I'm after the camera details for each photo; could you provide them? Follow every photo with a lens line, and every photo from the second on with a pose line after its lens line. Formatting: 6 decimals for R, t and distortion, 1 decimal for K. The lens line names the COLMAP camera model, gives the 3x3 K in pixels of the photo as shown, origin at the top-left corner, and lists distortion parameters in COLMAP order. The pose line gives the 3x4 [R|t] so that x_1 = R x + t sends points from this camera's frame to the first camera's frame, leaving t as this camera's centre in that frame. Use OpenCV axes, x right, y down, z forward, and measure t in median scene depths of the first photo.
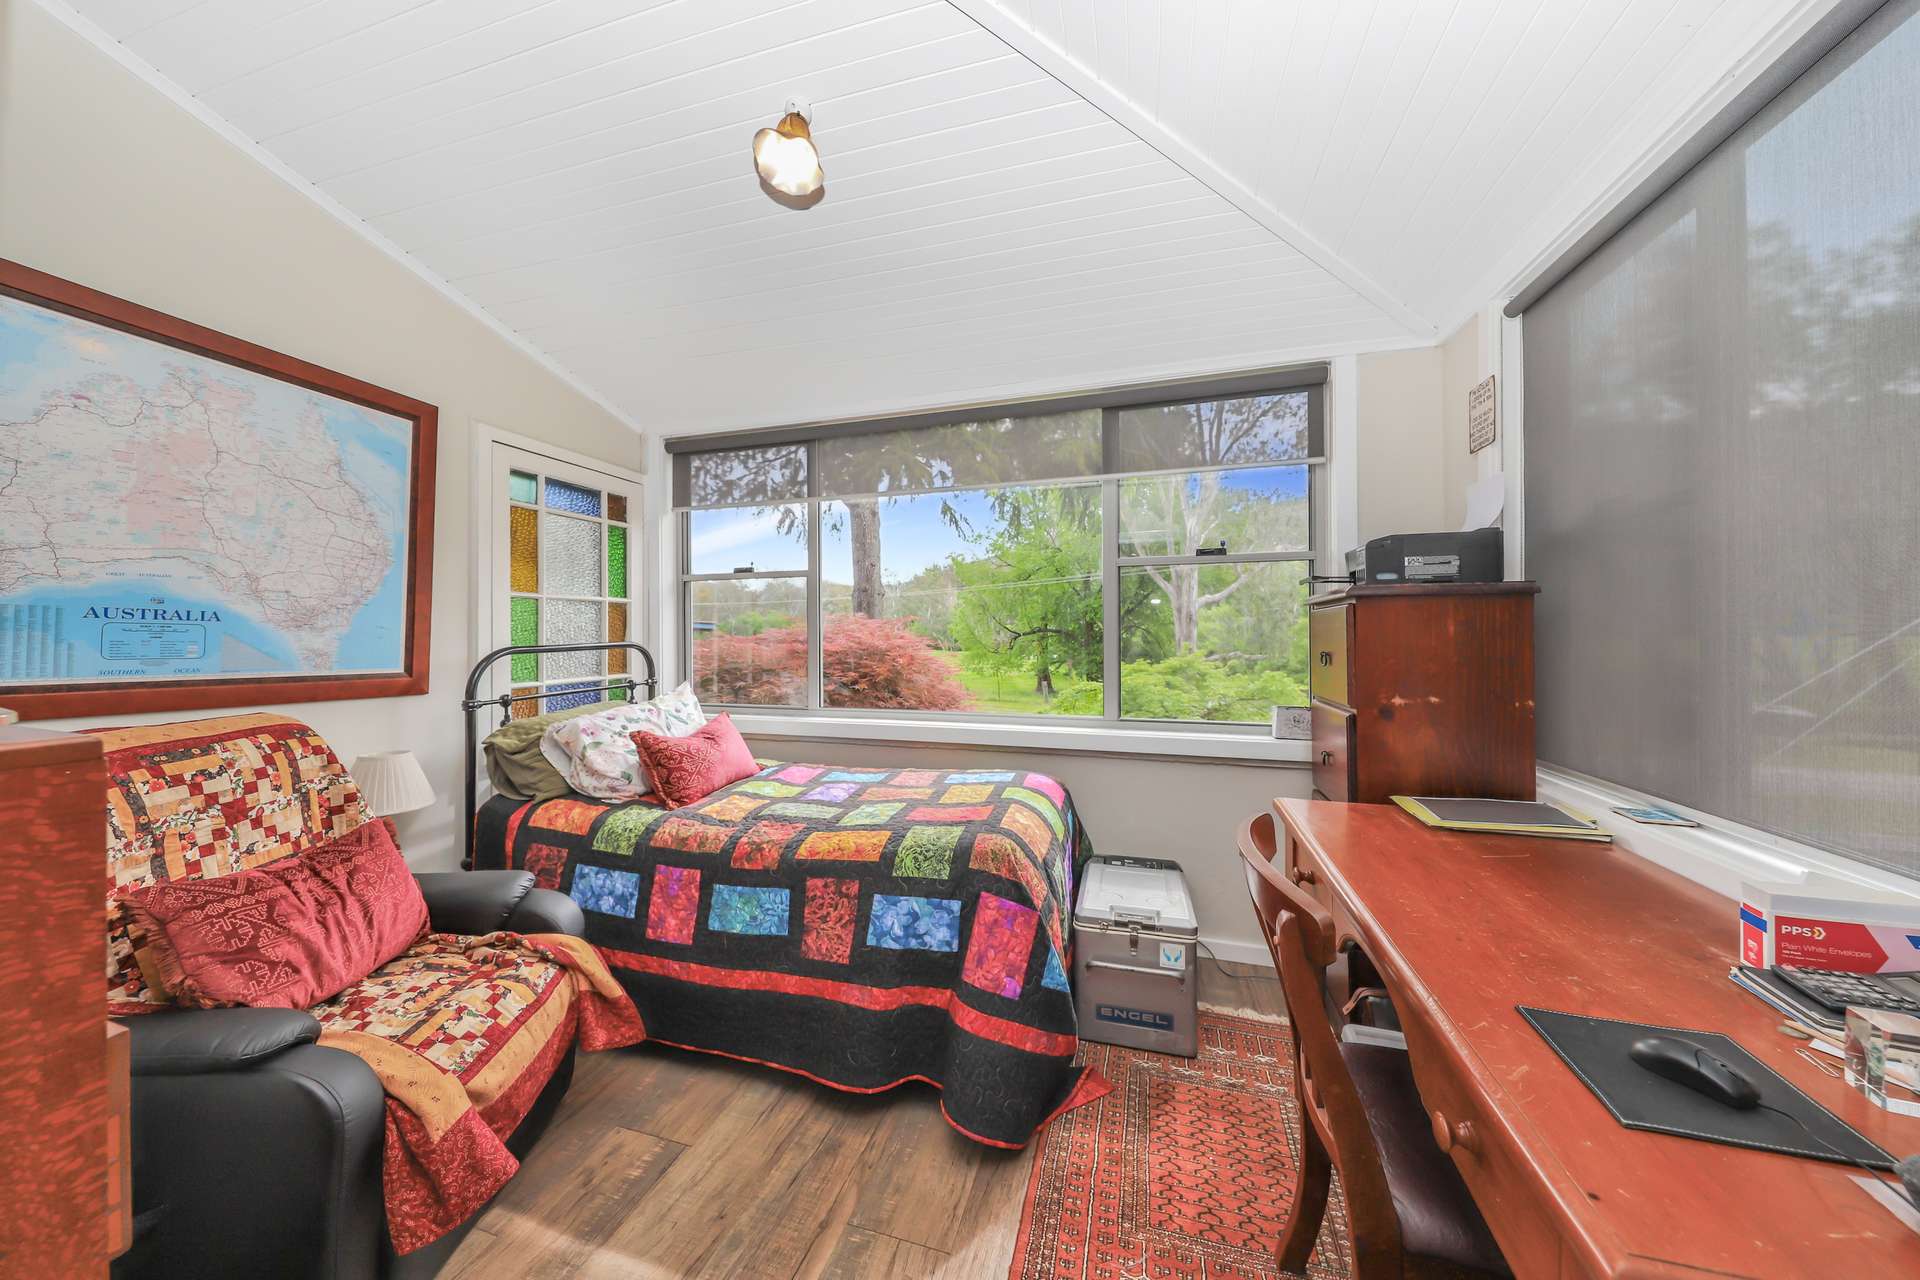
lens RADIAL K [[615.9, 0, 968.2], [0, 615.9, 633.1], [0, 0, 1]] dist [0.000773, 0.000012]
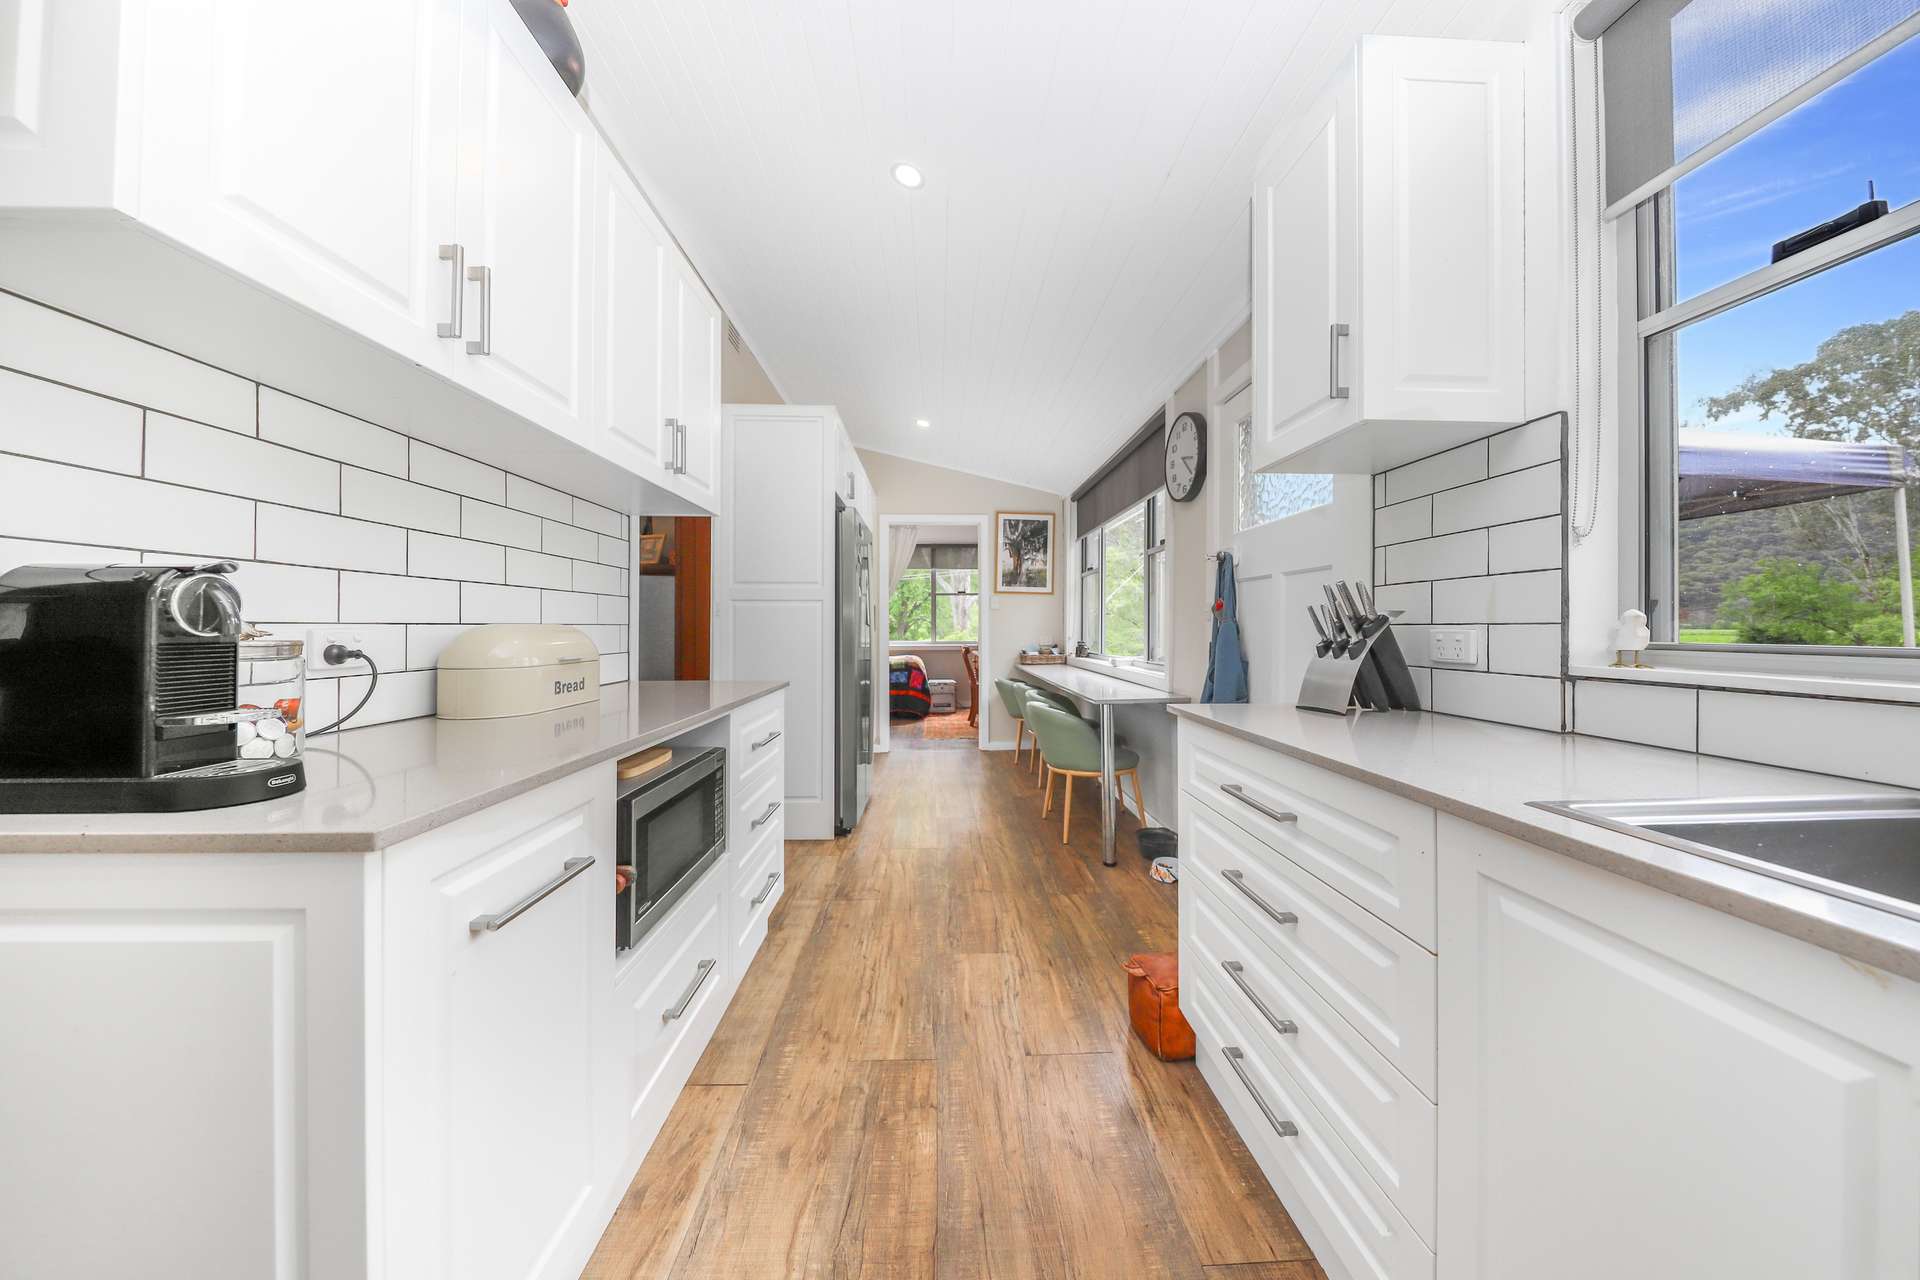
lens RADIAL K [[615.9, 0, 964.9], [0, 615.9, 622.7], [0, 0, 1]] dist [0.000773, 0.000012]
pose [[0.942144, 0.009042, 0.335087, -0.078572], [-0.008202, 0.999959, -0.003923, 0.001742], [-0.335109, 0.000948, 0.942179, -0.244608]]
